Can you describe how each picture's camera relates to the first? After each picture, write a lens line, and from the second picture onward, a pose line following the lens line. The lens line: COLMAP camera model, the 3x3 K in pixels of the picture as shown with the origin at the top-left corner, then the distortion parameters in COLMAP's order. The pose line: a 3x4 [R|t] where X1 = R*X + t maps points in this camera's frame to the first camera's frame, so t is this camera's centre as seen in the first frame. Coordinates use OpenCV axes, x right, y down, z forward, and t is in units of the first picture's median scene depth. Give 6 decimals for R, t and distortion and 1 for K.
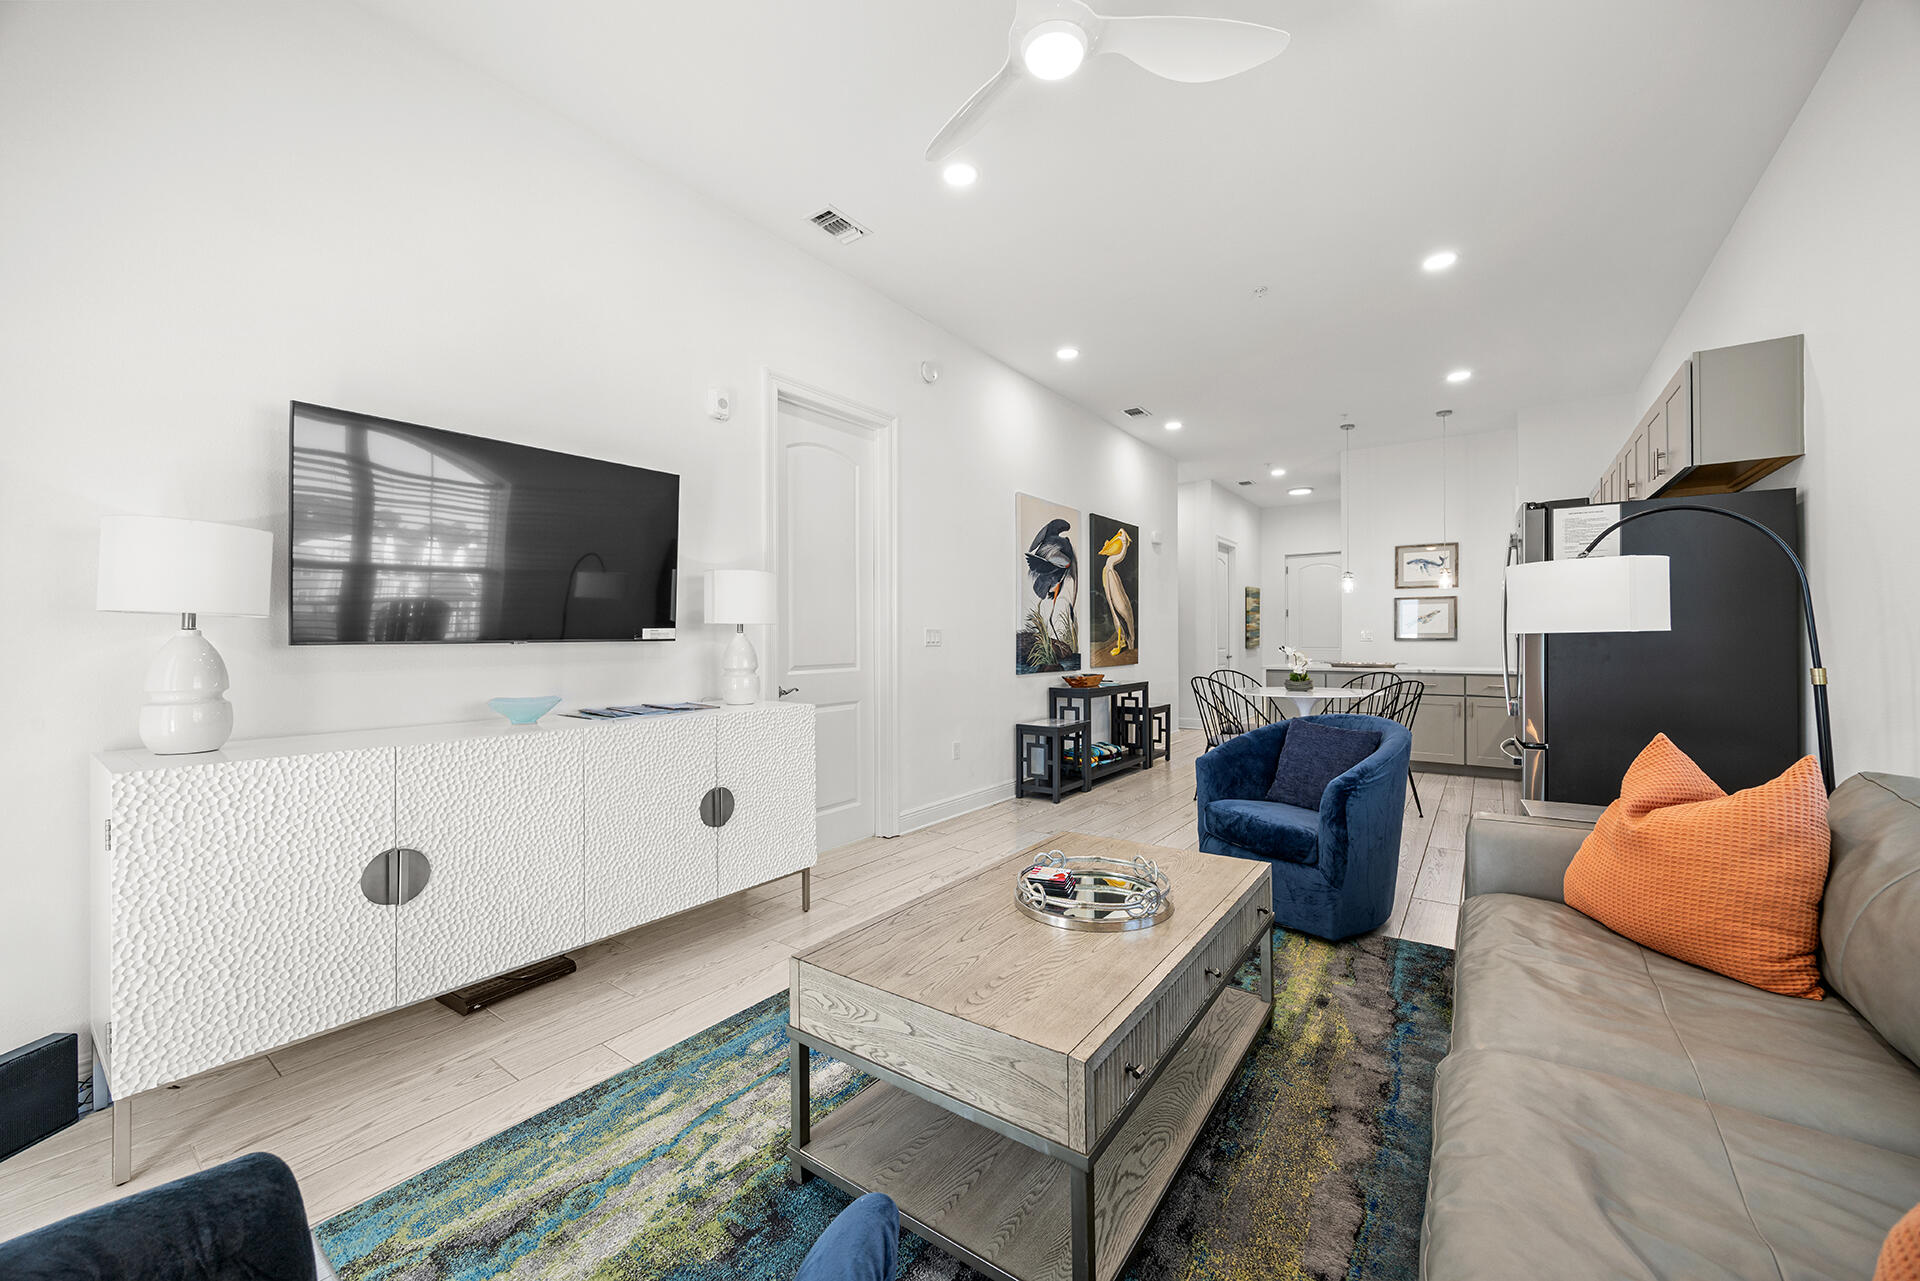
lens RADIAL K [[726.6, 0, 980.1], [0, 726.6, 632.0], [0, 0, 1]] dist [-0.003458, -0.000082]
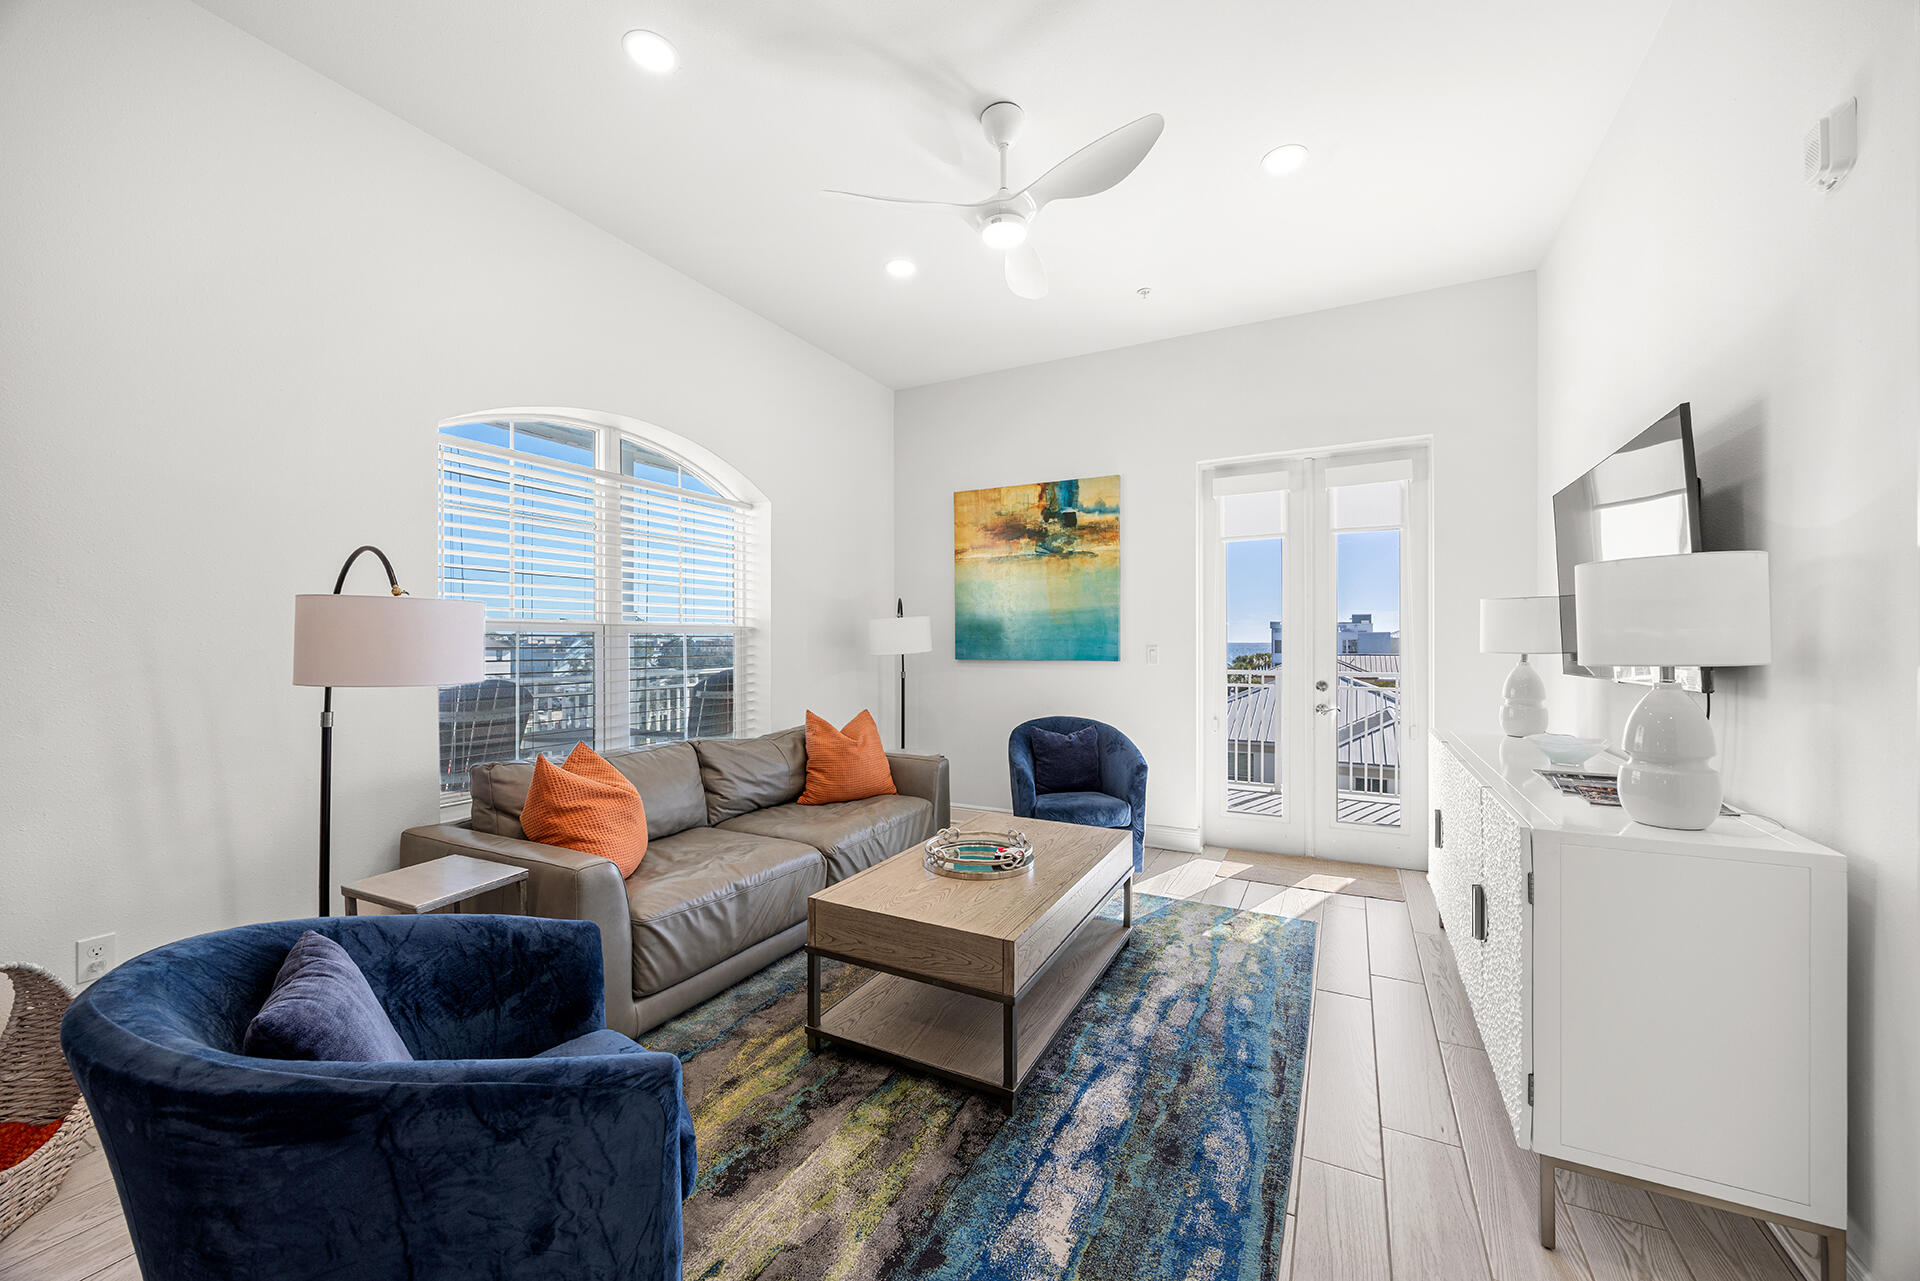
lens RADIAL K [[726.6, 0, 981.4], [0, 726.6, 645.3], [0, 0, 1]] dist [-0.003458, -0.000082]
pose [[-0.990640, 0.008277, -0.136252, 0.247065], [0.008795, 0.999956, -0.003203, -0.034162], [0.136219, -0.004372, -0.990669, 1.749865]]
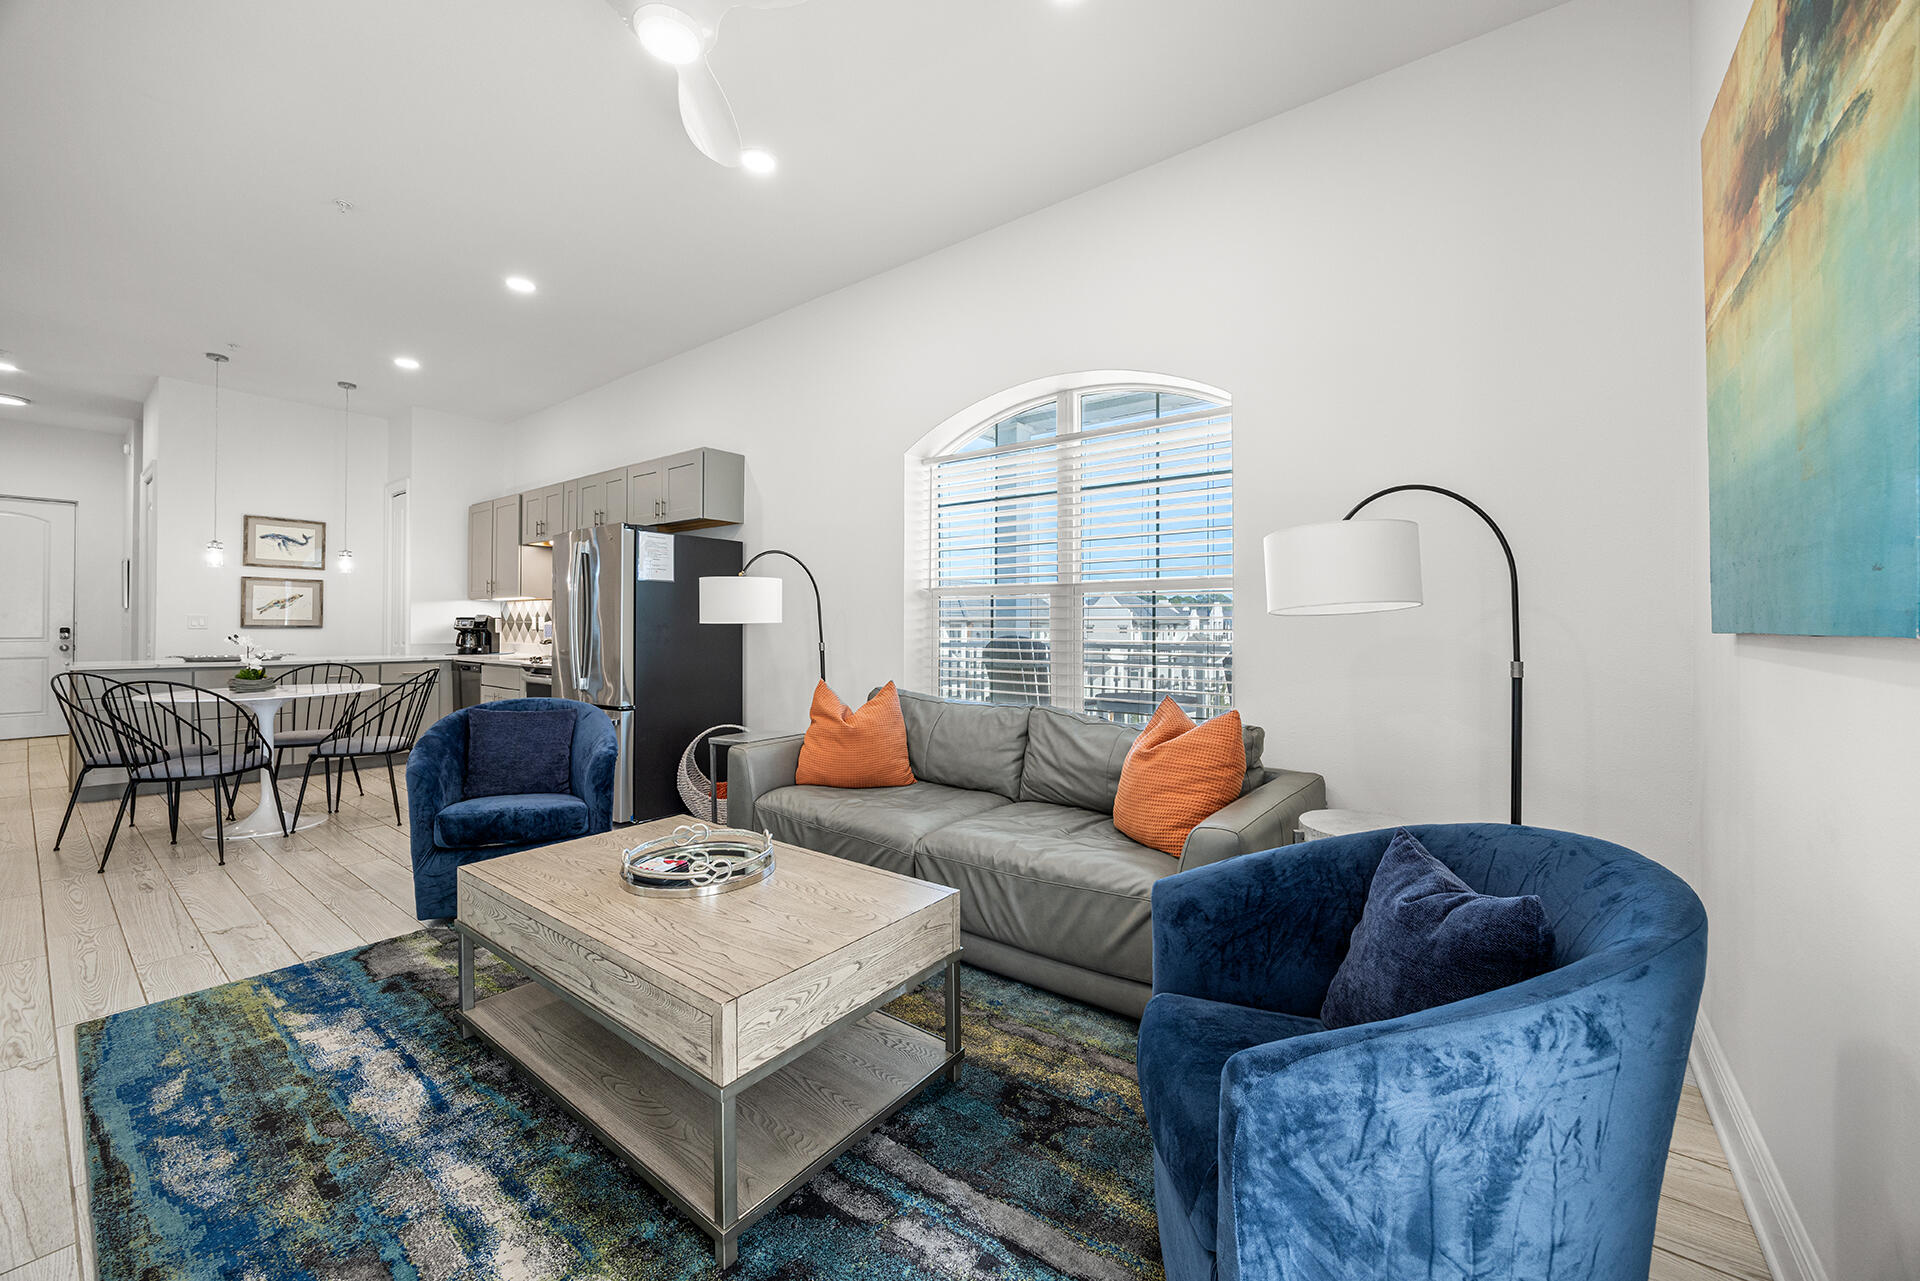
lens RADIAL K [[726.6, 0, 949.4], [0, 726.6, 640.1], [0, 0, 1]] dist [-0.003458, -0.000082]
pose [[0.054612, -0.014829, 0.998398, -0.648210], [-0.014644, 0.999770, 0.015650, 0.003775], [-0.998400, -0.015476, 0.054382, 0.418768]]
